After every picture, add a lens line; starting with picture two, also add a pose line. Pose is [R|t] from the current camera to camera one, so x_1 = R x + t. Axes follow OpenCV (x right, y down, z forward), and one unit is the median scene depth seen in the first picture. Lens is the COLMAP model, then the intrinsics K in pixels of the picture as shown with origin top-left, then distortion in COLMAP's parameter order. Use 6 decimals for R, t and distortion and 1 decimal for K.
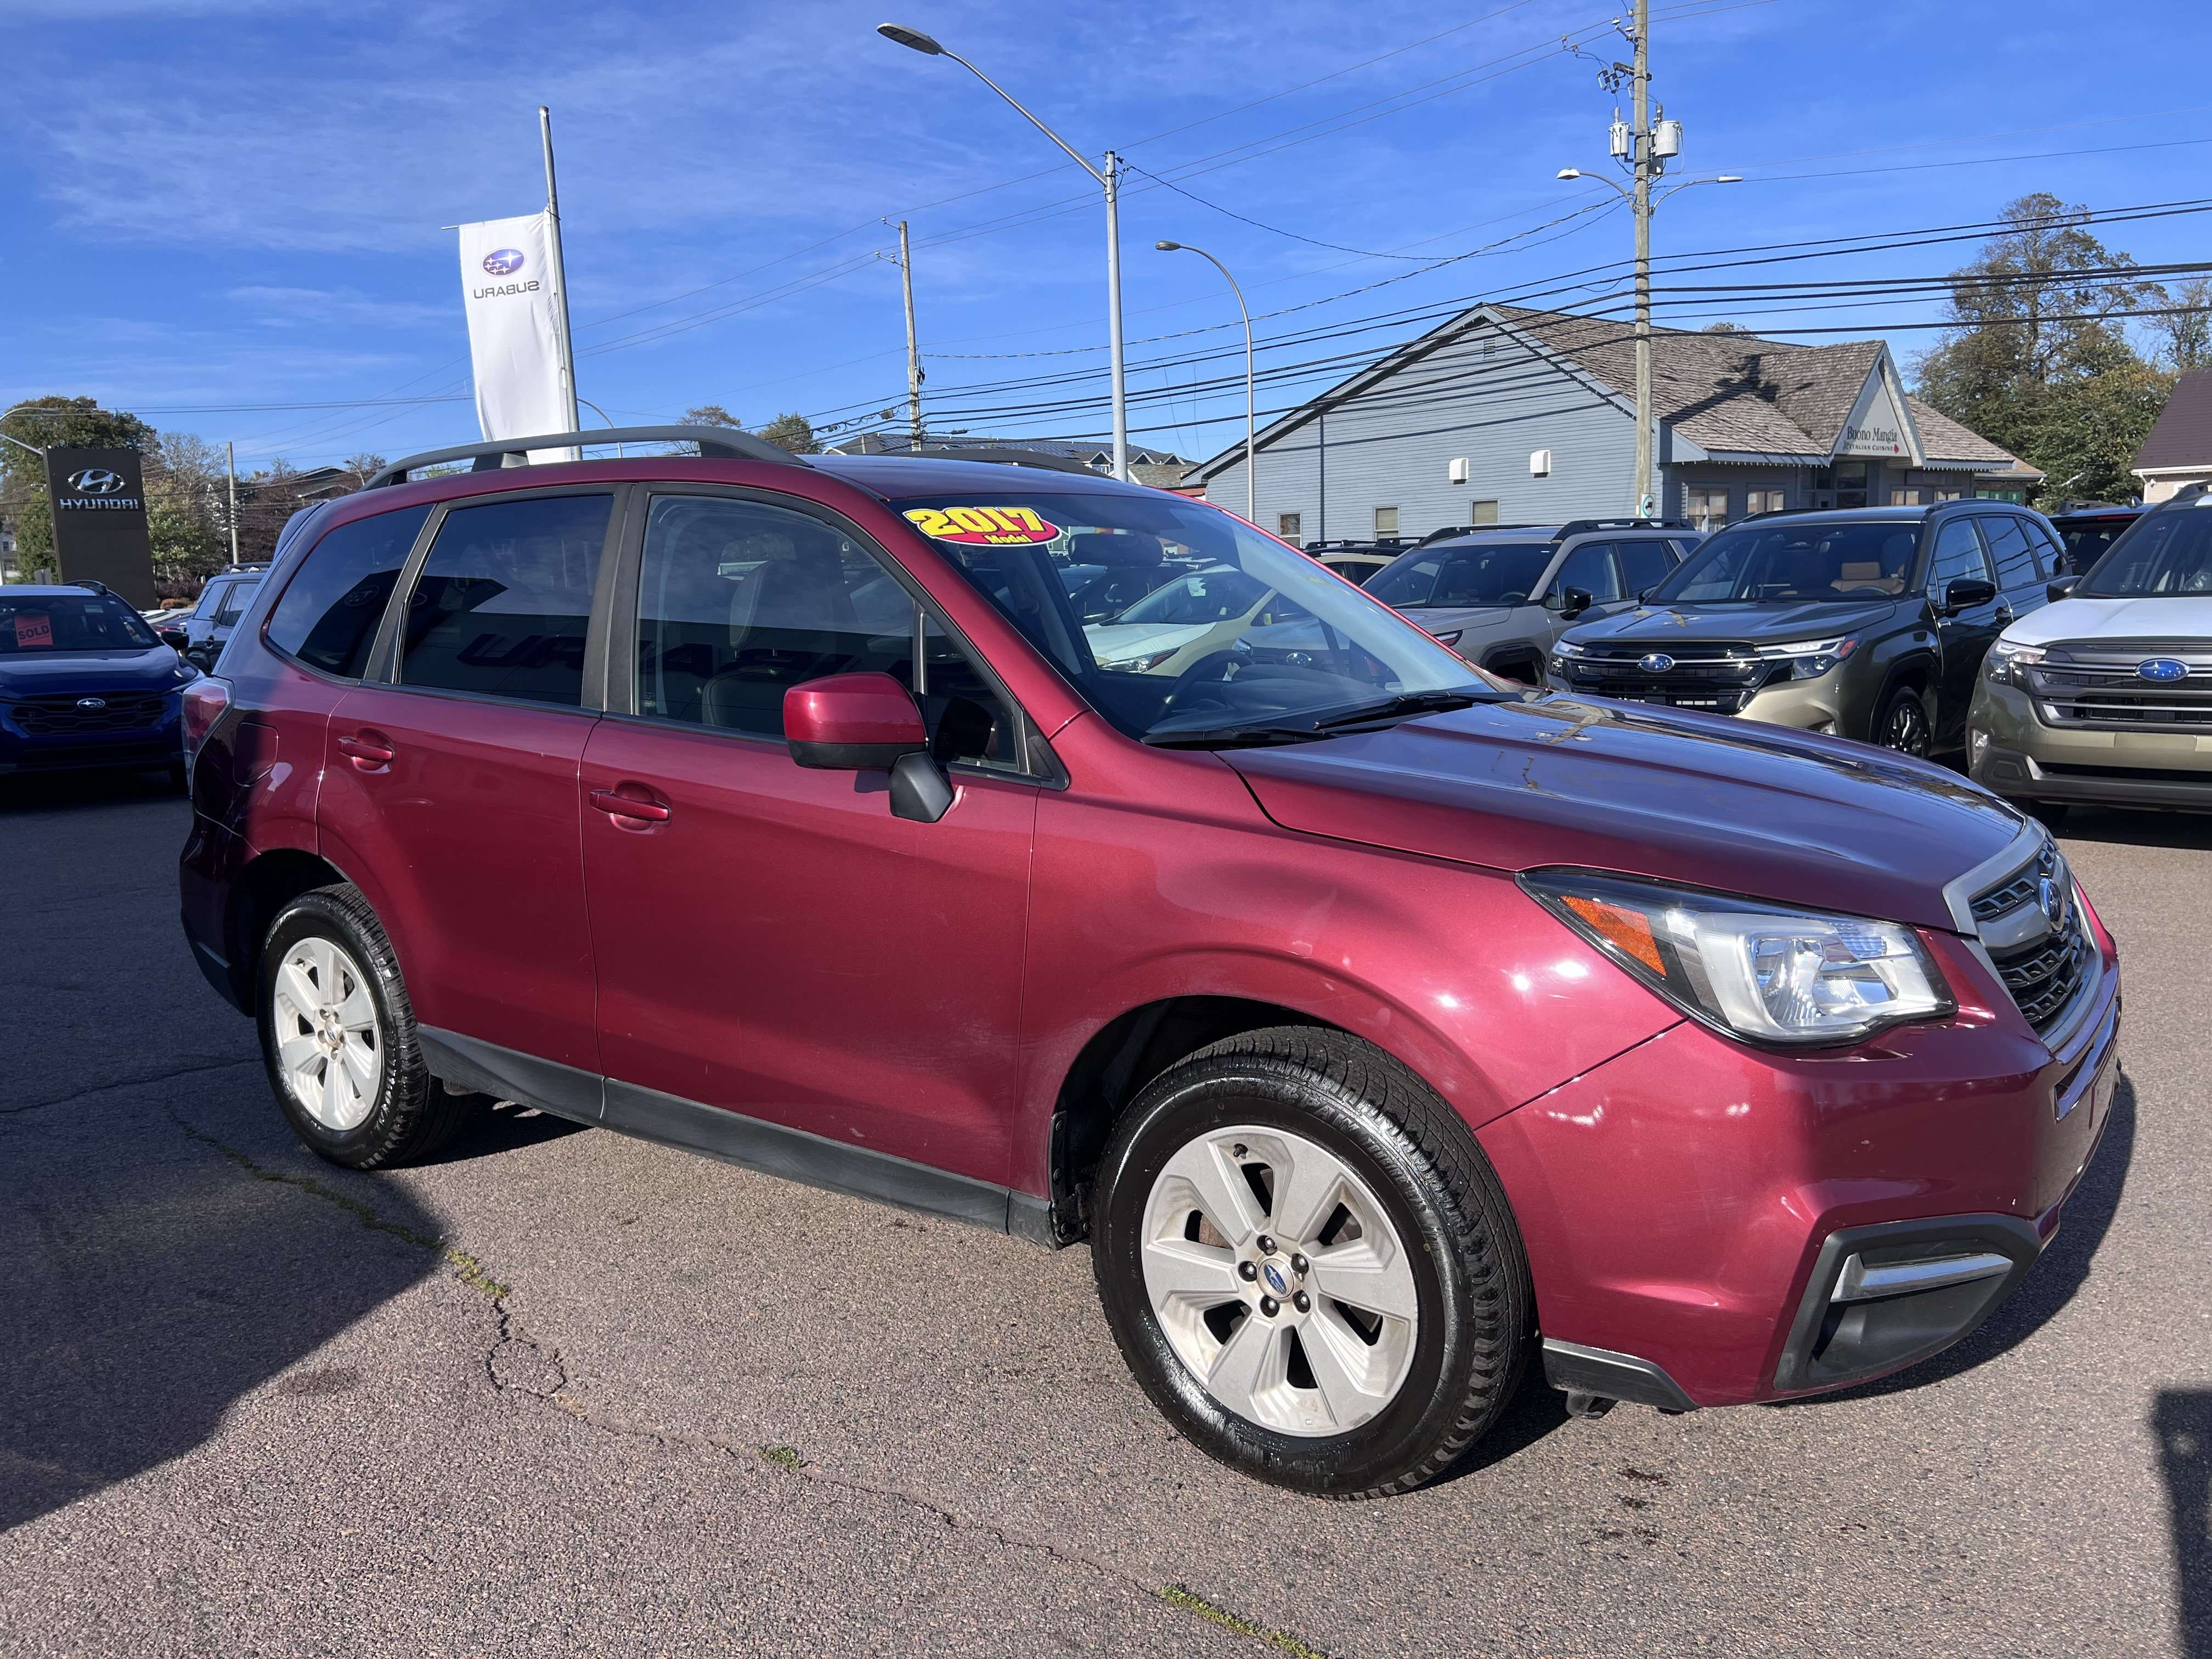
lens RADIAL K [[1744.9, 0, 1115.7], [0, 1744.9, 823.9], [0, 0, 1]] dist [0.020486, -0.044632]
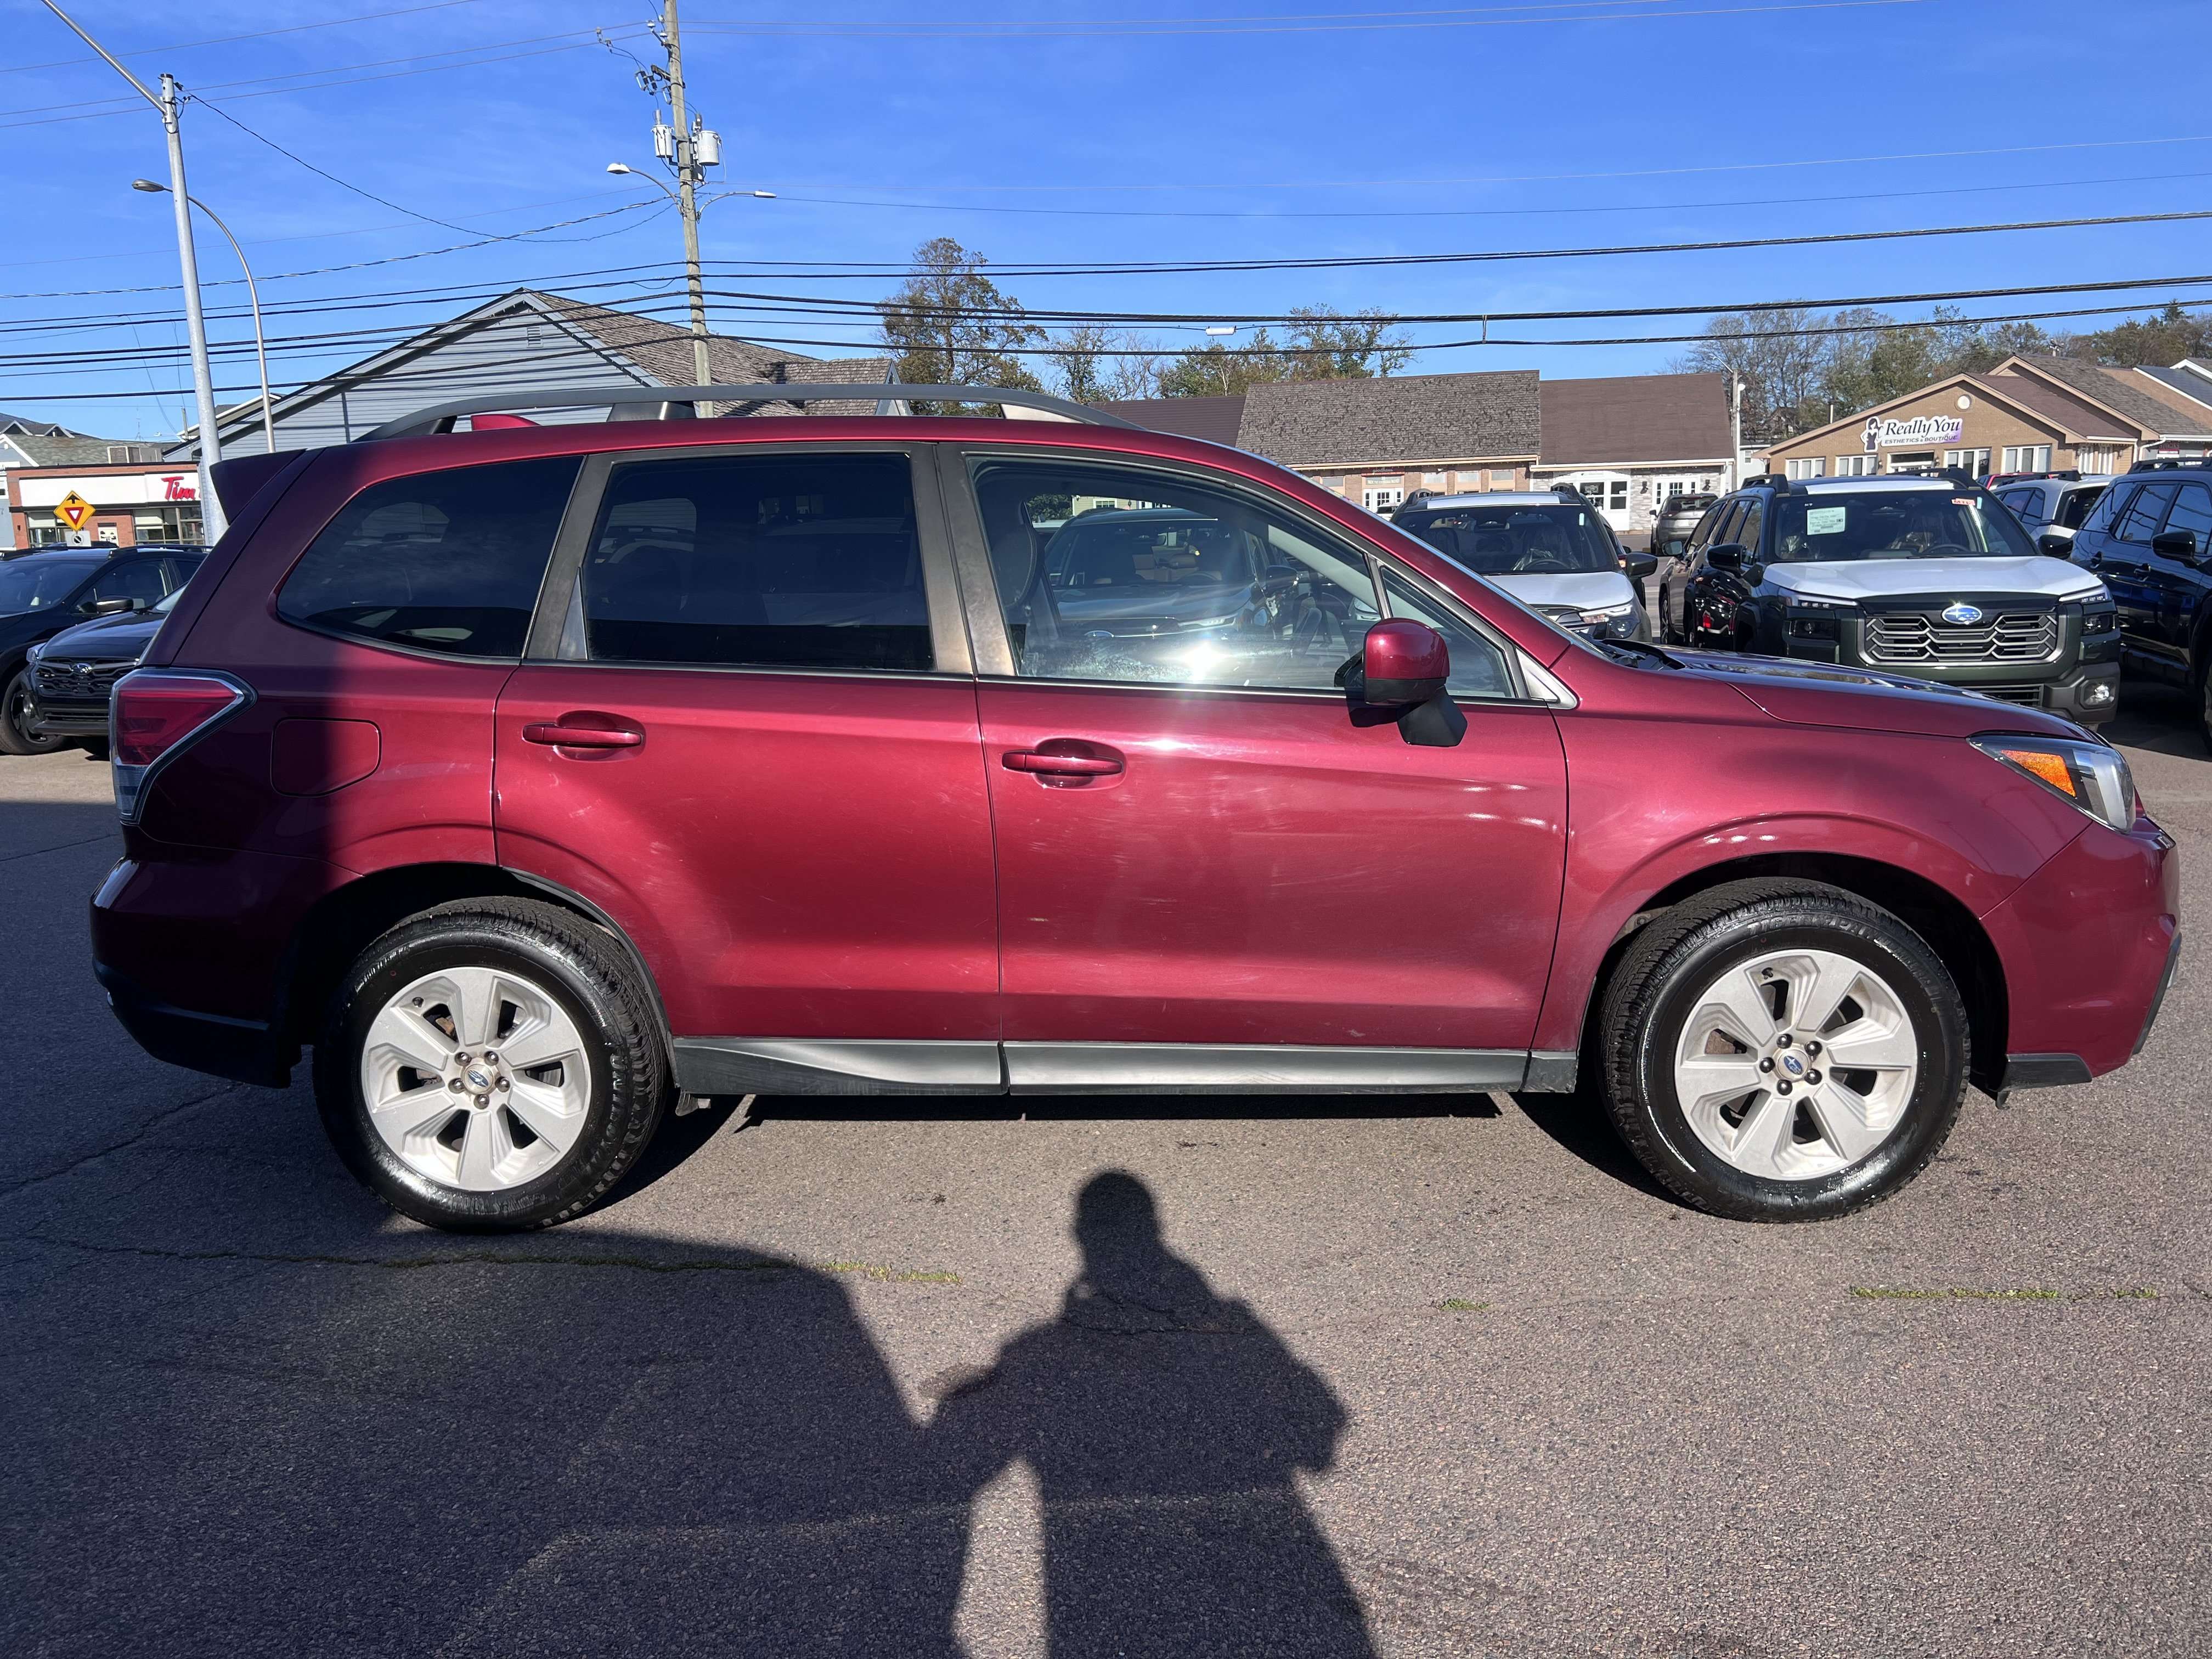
lens RADIAL K [[1744.9, 0, 1106.5], [0, 1744.9, 837.3], [0, 0, 1]] dist [0.020486, -0.044632]
pose [[0.805725, -0.083841, 0.586326, -1.100429], [0.079299, 0.996288, 0.033490, 0.001194], [-0.586957, 0.019511, 0.809383, 0.224247]]
